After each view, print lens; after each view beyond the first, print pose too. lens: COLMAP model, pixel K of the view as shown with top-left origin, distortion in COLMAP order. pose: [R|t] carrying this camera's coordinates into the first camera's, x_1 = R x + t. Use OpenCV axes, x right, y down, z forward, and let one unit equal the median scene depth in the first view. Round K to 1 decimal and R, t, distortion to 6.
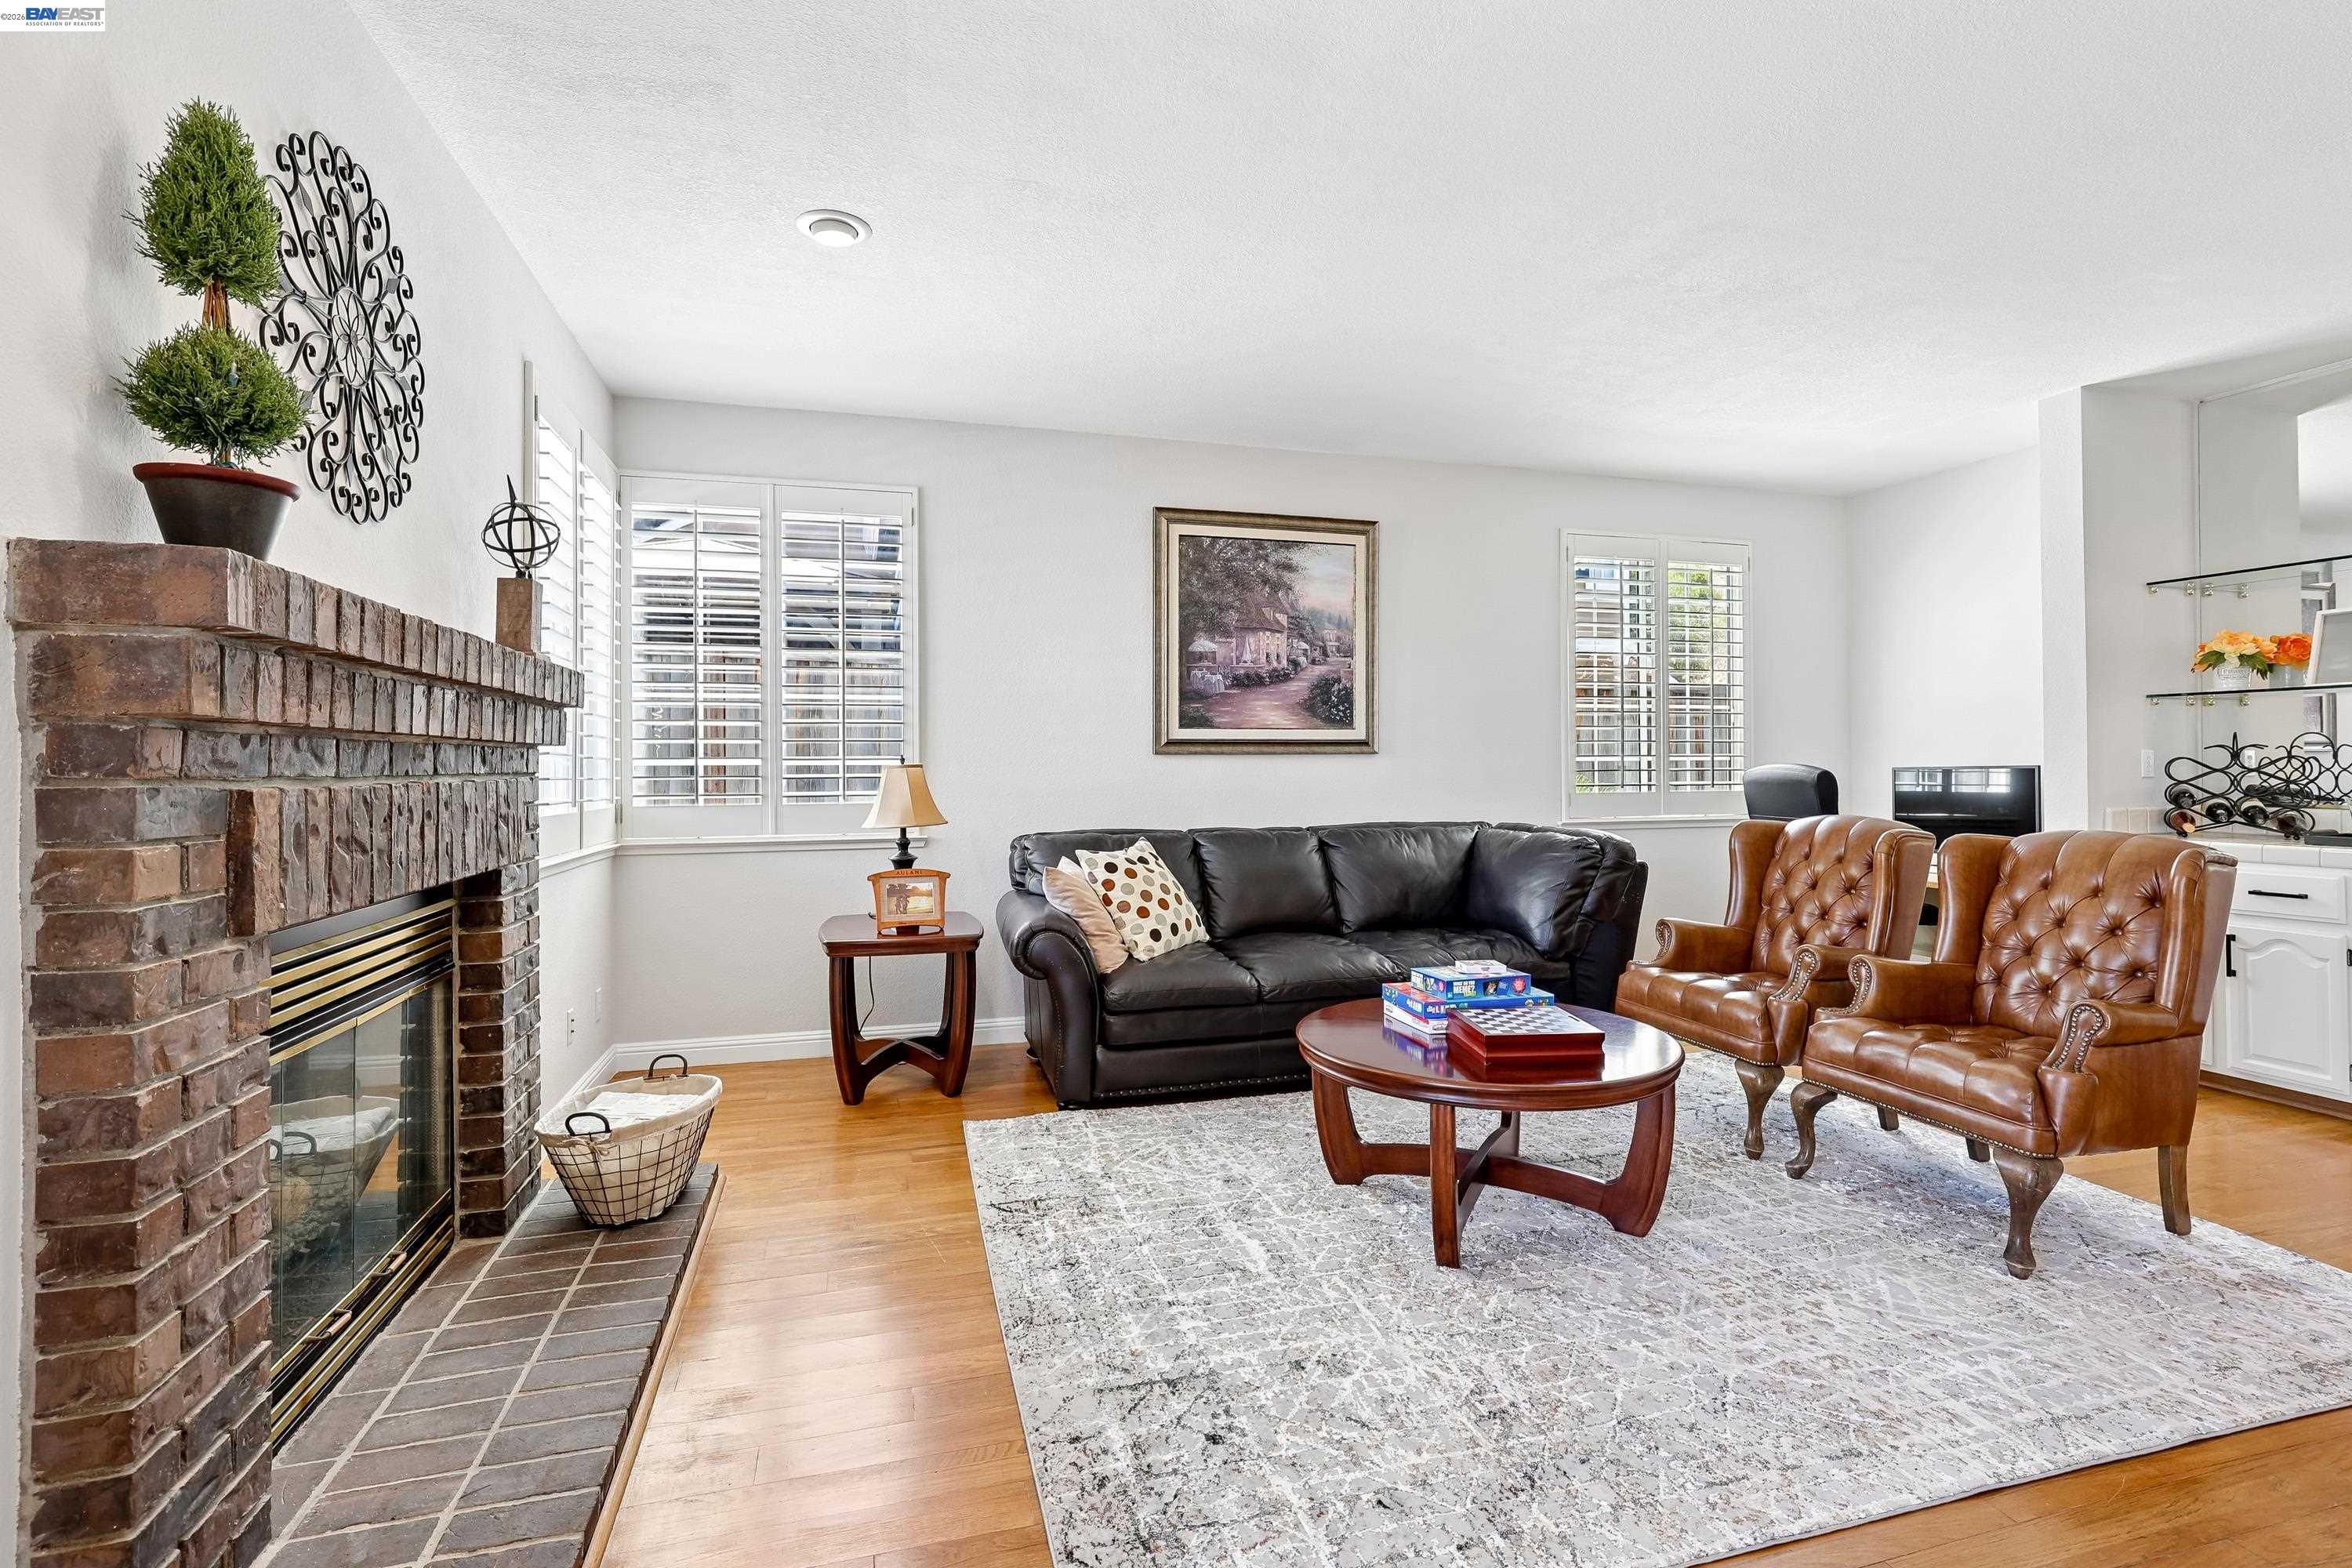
lens RADIAL K [[1088.9, 0, 1210.7], [0, 1088.9, 752.9], [0, 0, 1]] dist [-0.014091, 0.006834]
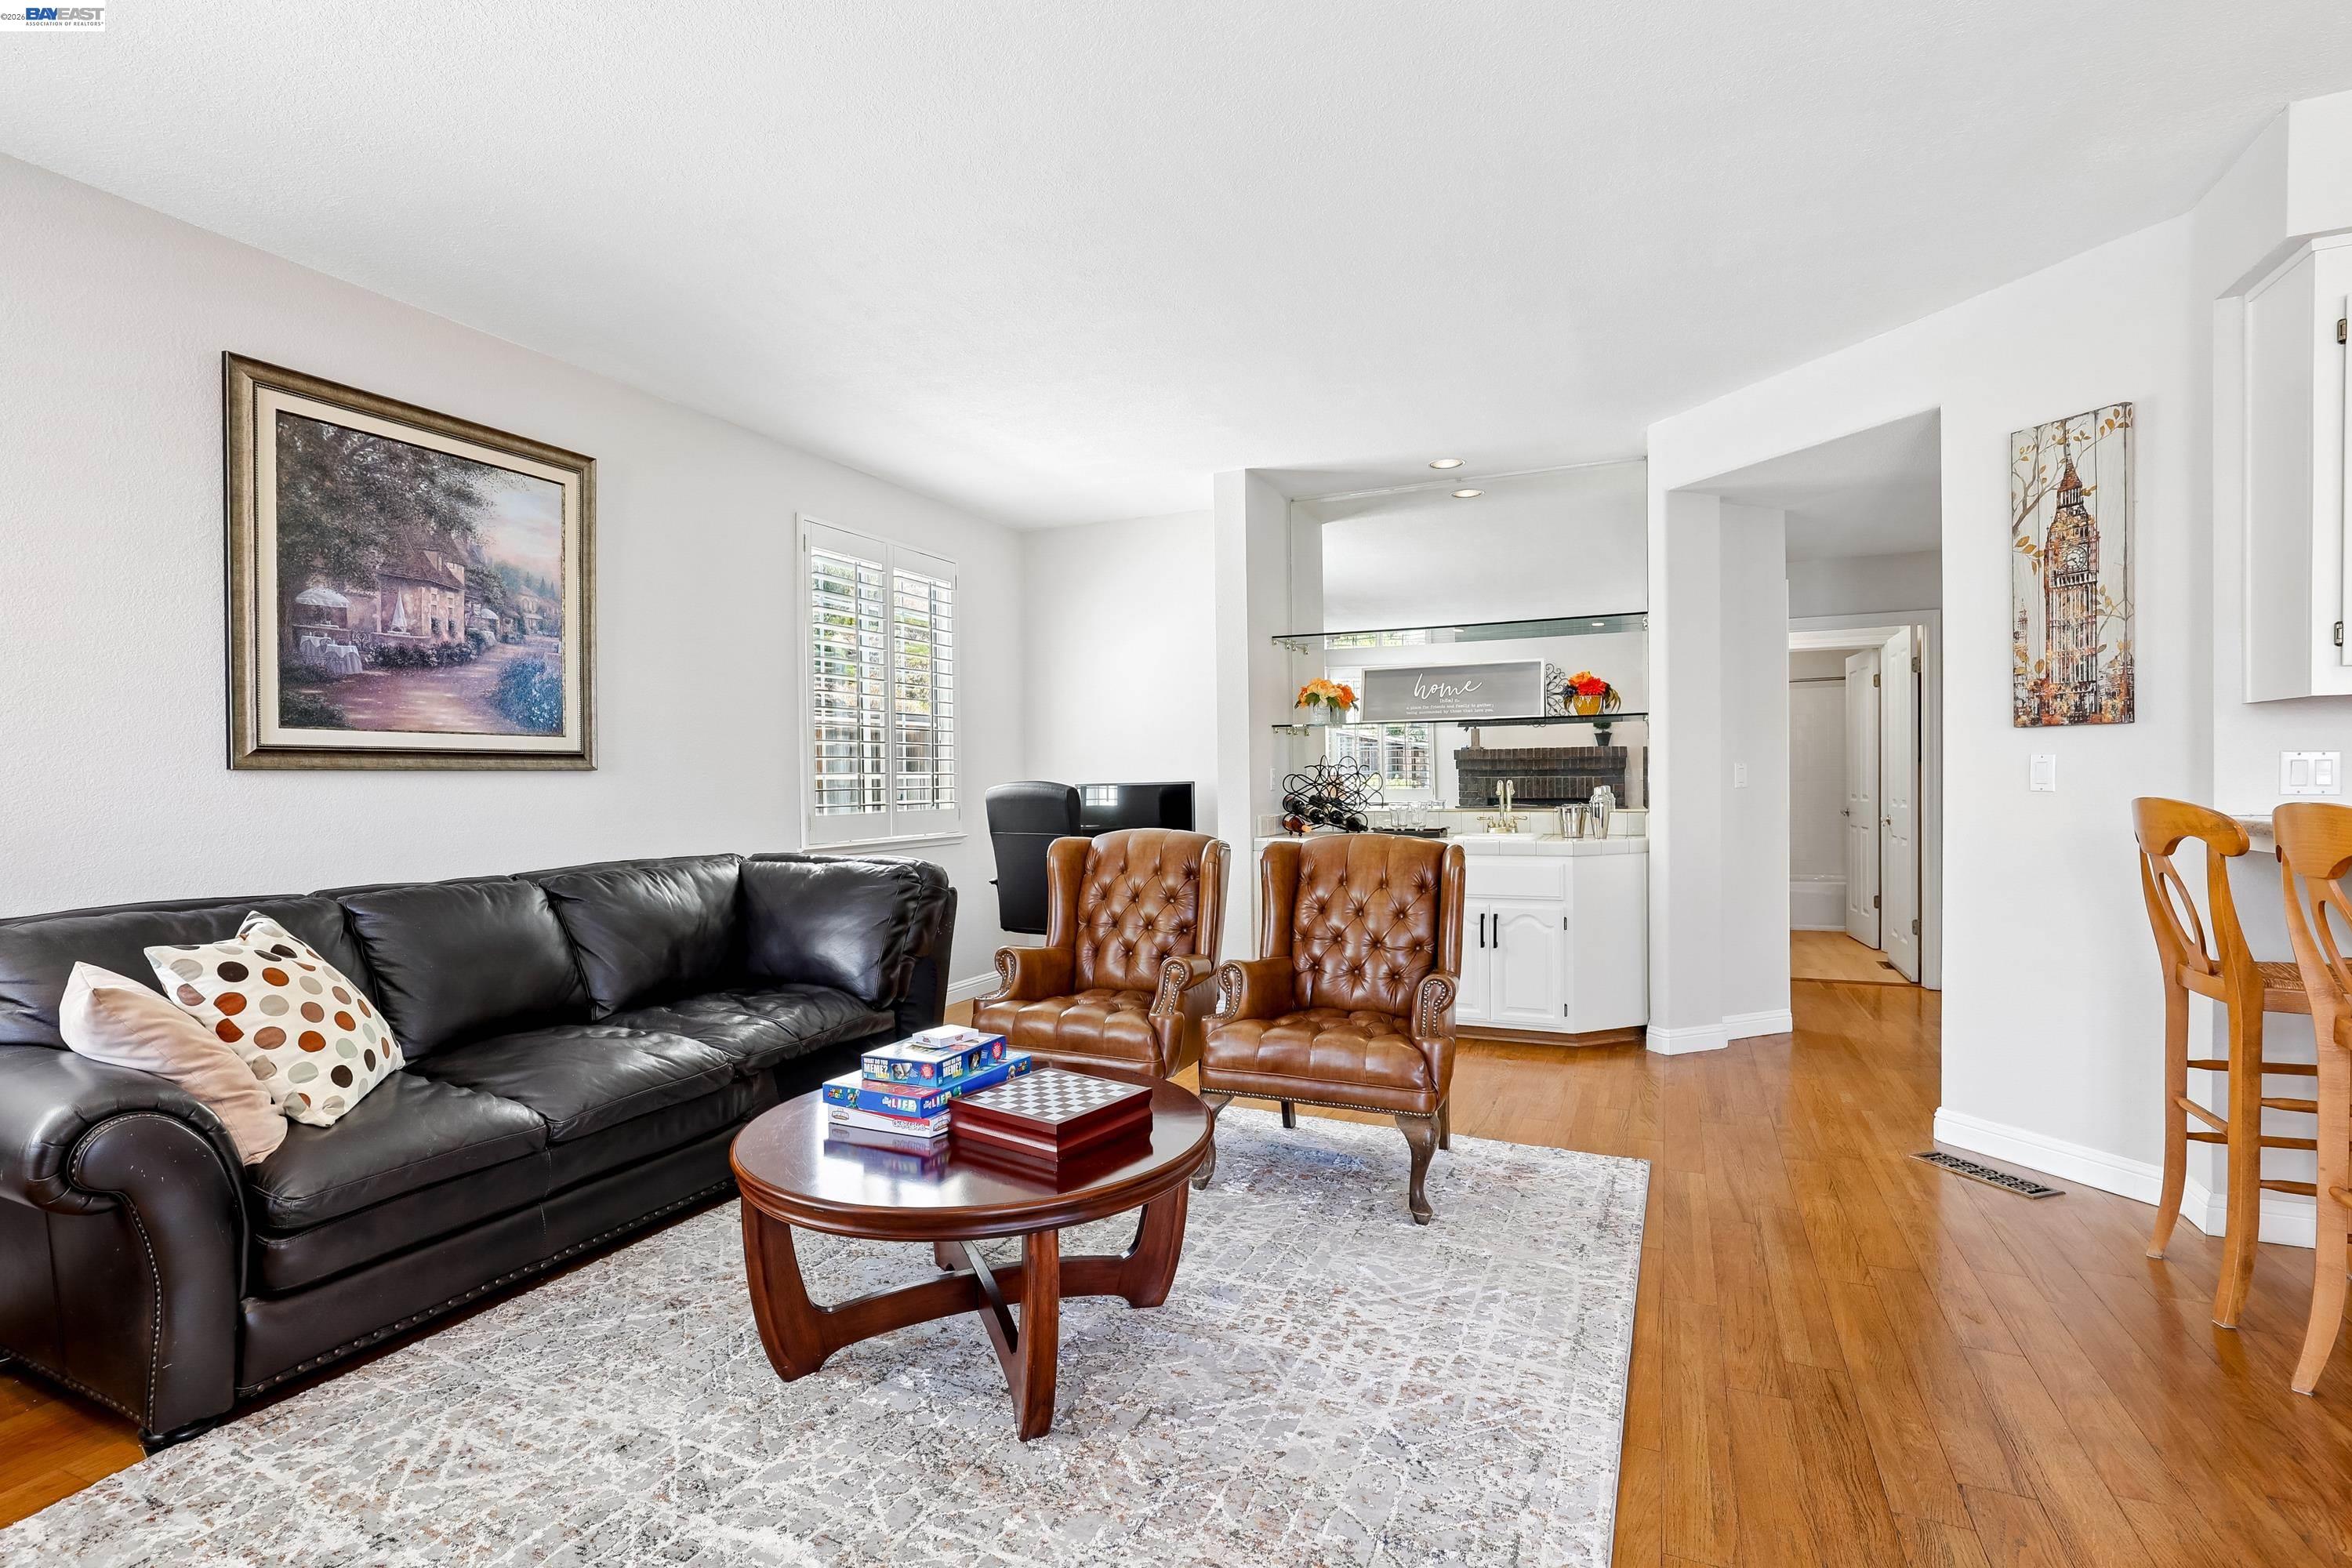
lens RADIAL K [[1088.9, 0, 1176.7], [0, 1088.9, 791.7], [0, 0, 1]] dist [-0.014091, 0.006834]
pose [[0.668900, -0.012046, 0.743254, -0.183861], [-0.000311, 0.999864, 0.016485, 0.004145], [-0.743352, -0.011258, 0.668806, 0.279563]]
